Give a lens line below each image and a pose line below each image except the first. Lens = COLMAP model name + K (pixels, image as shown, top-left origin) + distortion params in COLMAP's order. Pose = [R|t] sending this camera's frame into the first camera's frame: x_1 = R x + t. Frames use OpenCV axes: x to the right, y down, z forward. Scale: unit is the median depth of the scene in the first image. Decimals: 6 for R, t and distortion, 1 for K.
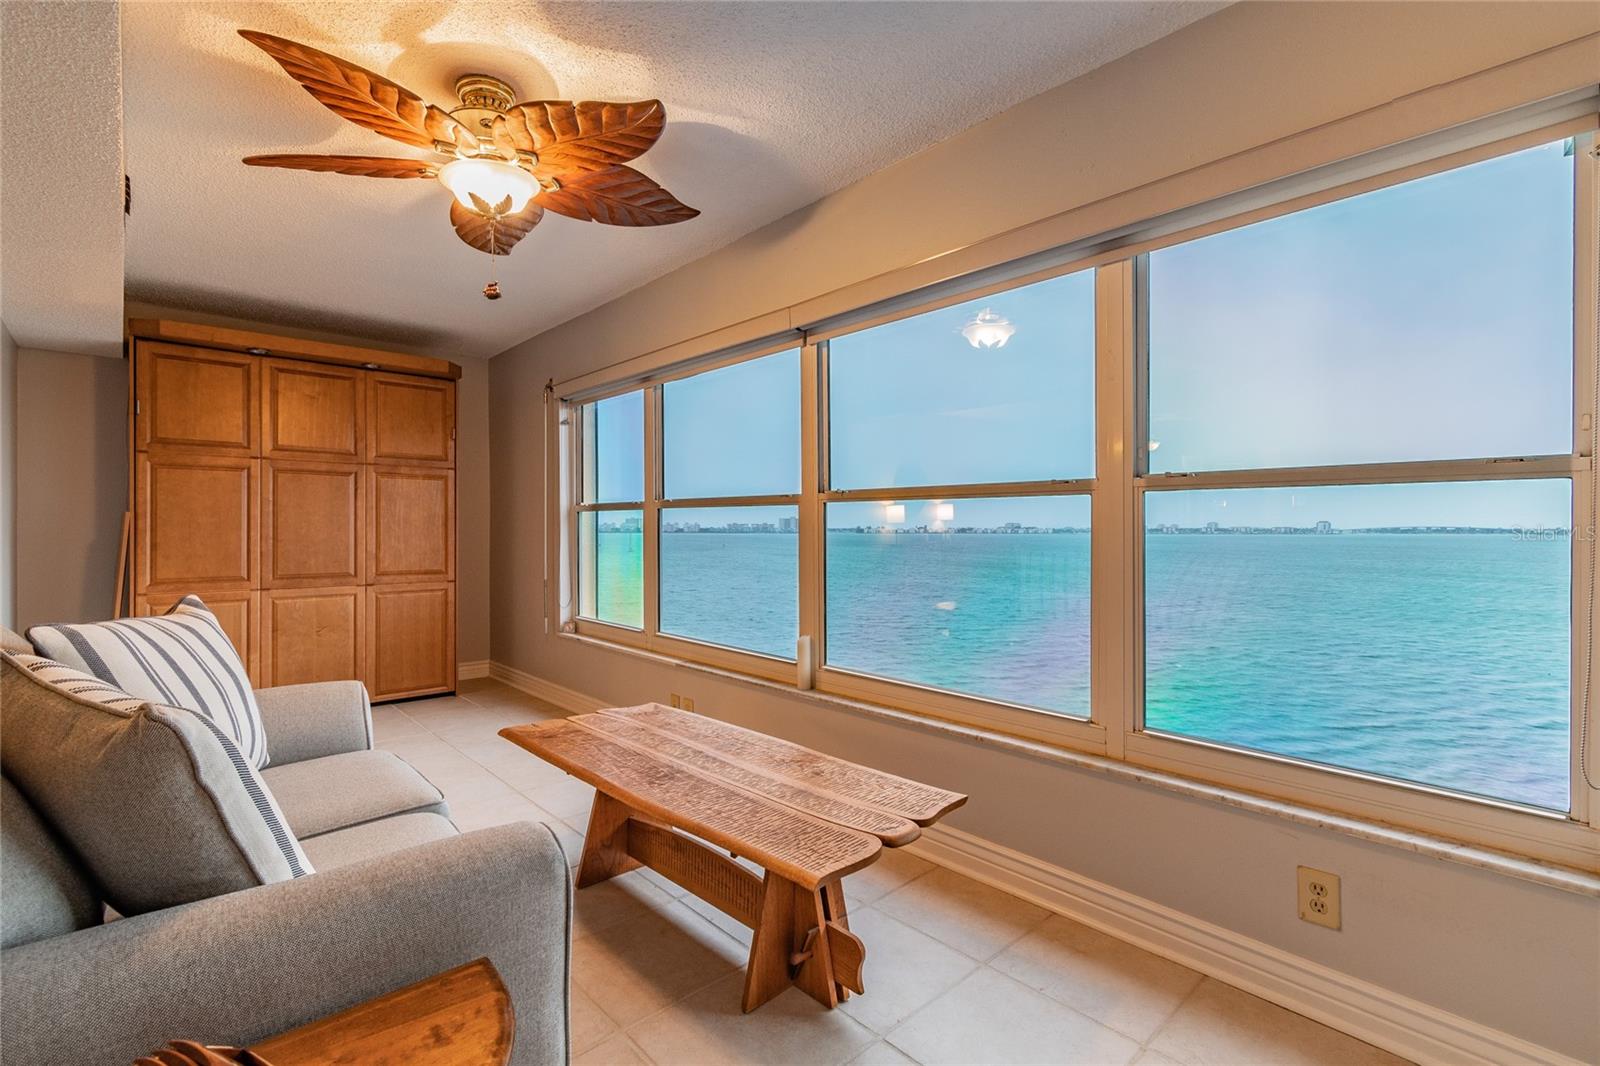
lens RADIAL K [[744.0, 0, 796.1], [0, 744.0, 538.2], [0, 0, 1]] dist [-0.002117, -0.000700]
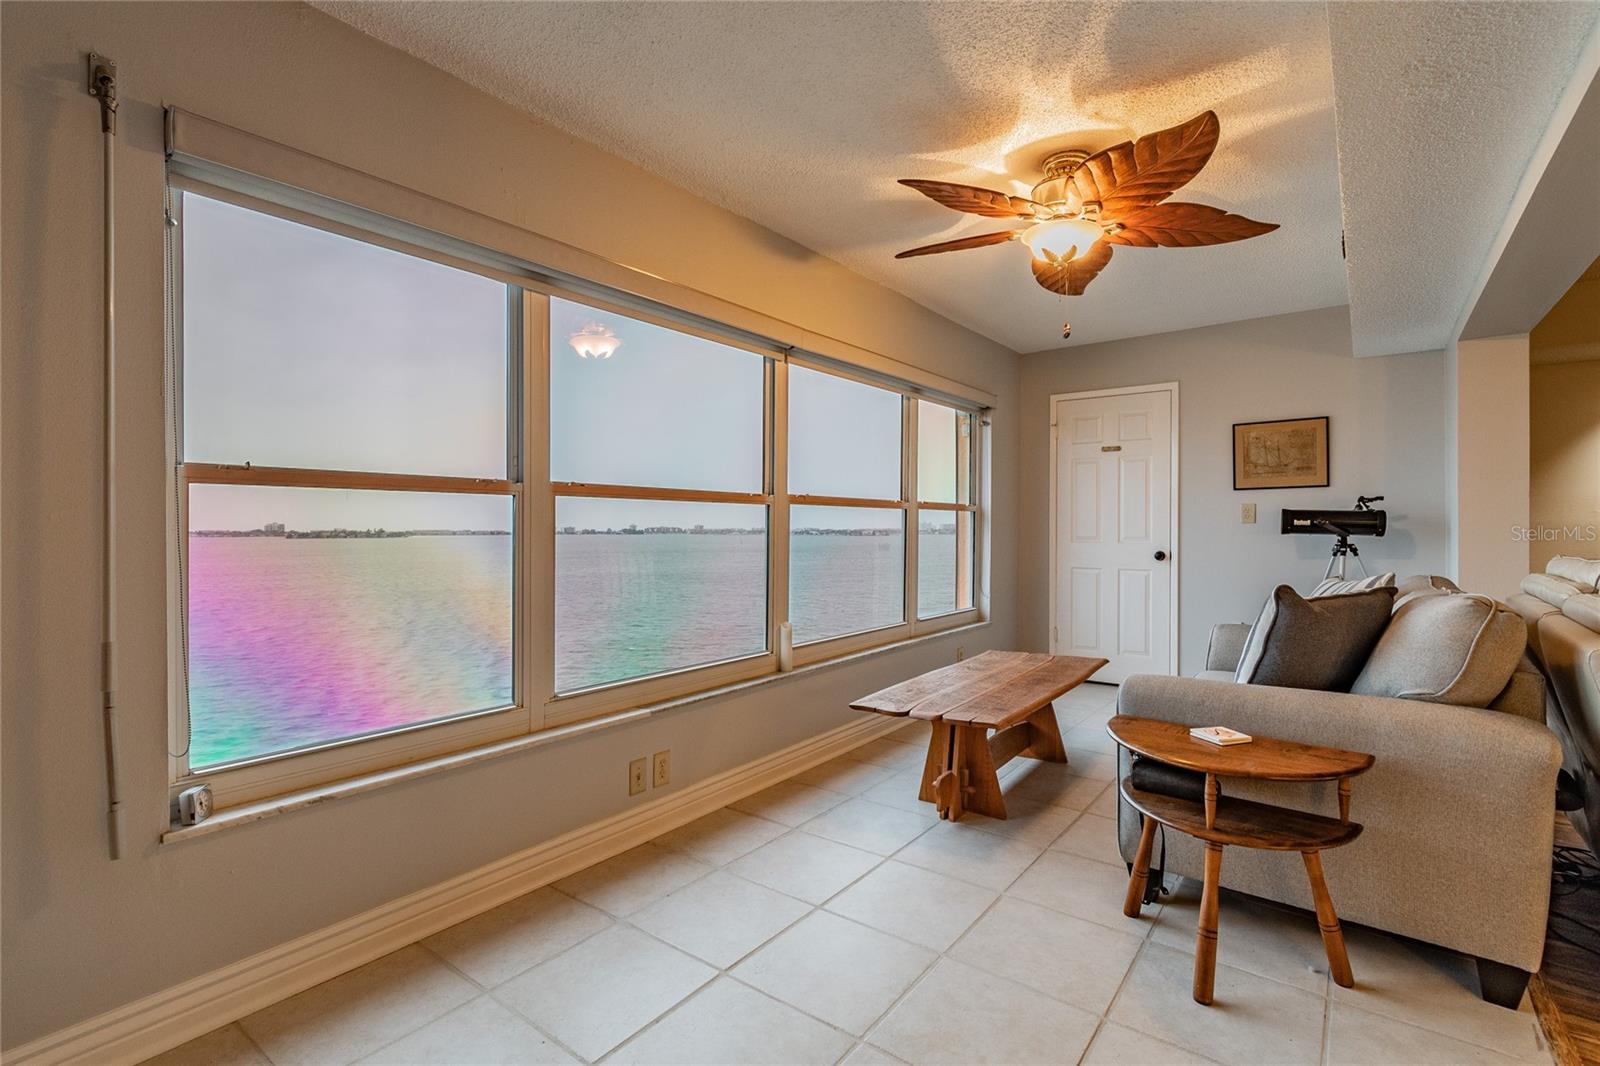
lens RADIAL K [[744.0, 0, 796.1], [0, 744.0, 538.2], [0, 0, 1]] dist [-0.002117, -0.000700]
pose [[-0.191297, -0.014621, 0.981423, -1.028668], [0.012533, 0.999771, 0.017338, -0.014148], [-0.981452, 0.015617, -0.191070, 1.137370]]
